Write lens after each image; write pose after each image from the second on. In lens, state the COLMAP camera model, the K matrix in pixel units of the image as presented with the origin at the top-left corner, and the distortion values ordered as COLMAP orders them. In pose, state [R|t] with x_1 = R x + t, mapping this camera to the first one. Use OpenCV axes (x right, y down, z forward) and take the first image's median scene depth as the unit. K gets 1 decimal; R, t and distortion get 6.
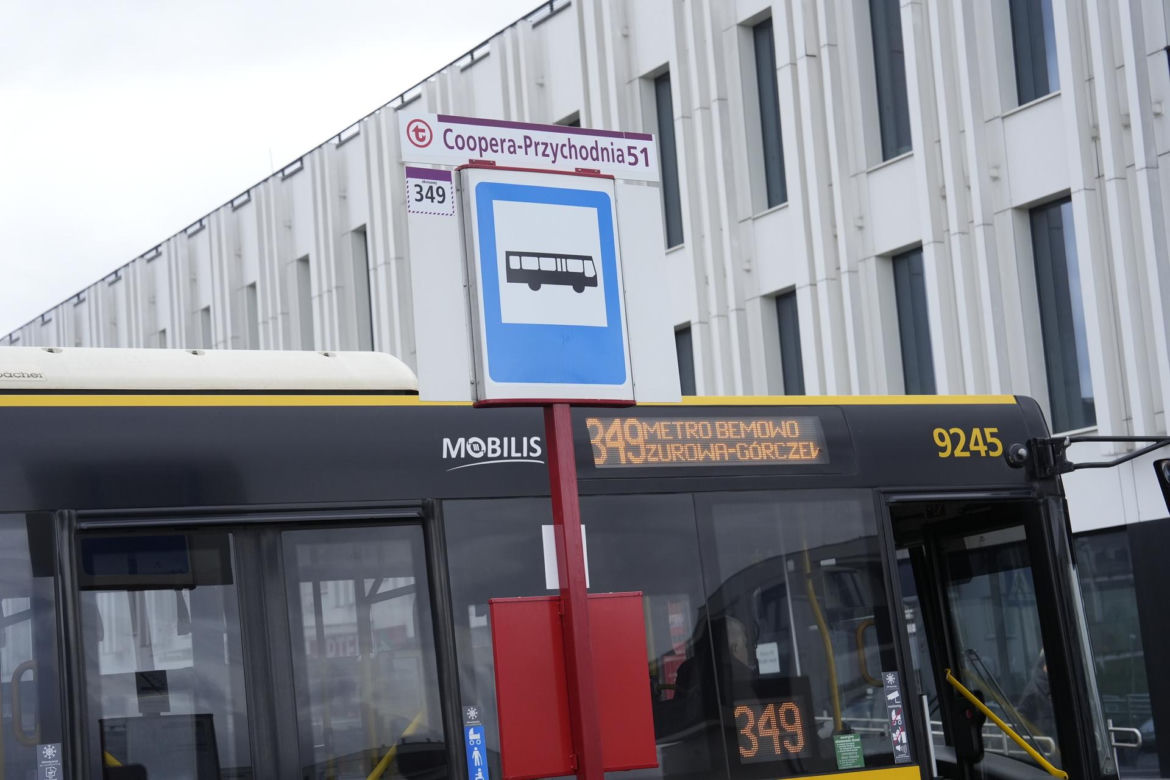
lens RADIAL K [[2134.3, 0, 567.9], [0, 2134.3, 379.5], [0, 0, 1]] dist [0.230932, 0.000000]
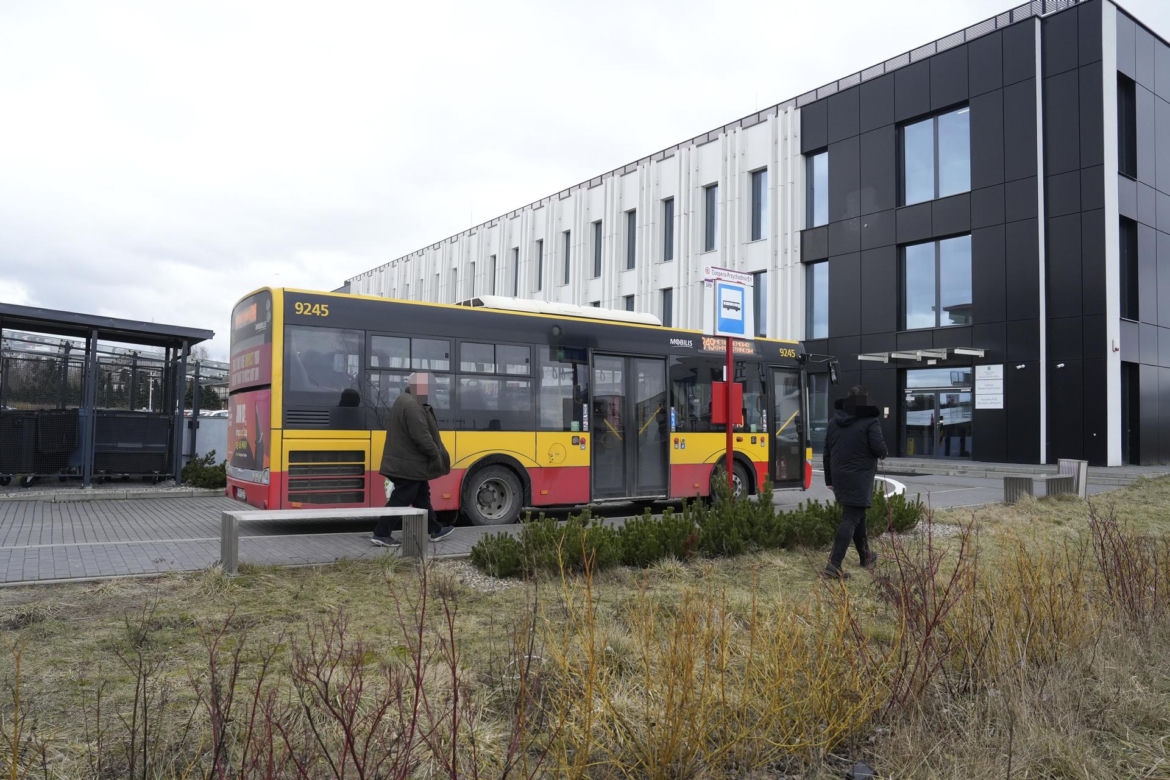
lens RADIAL K [[790.0, 0, 573.2], [0, 790.0, 369.0], [0, 0, 1]] dist [-0.089981, 0.050913]
pose [[0.992126, 0.107950, 0.063507, -0.396122], [-0.112944, 0.990283, 0.081141, -0.017868], [-0.054130, -0.087675, 0.994677, -0.528068]]
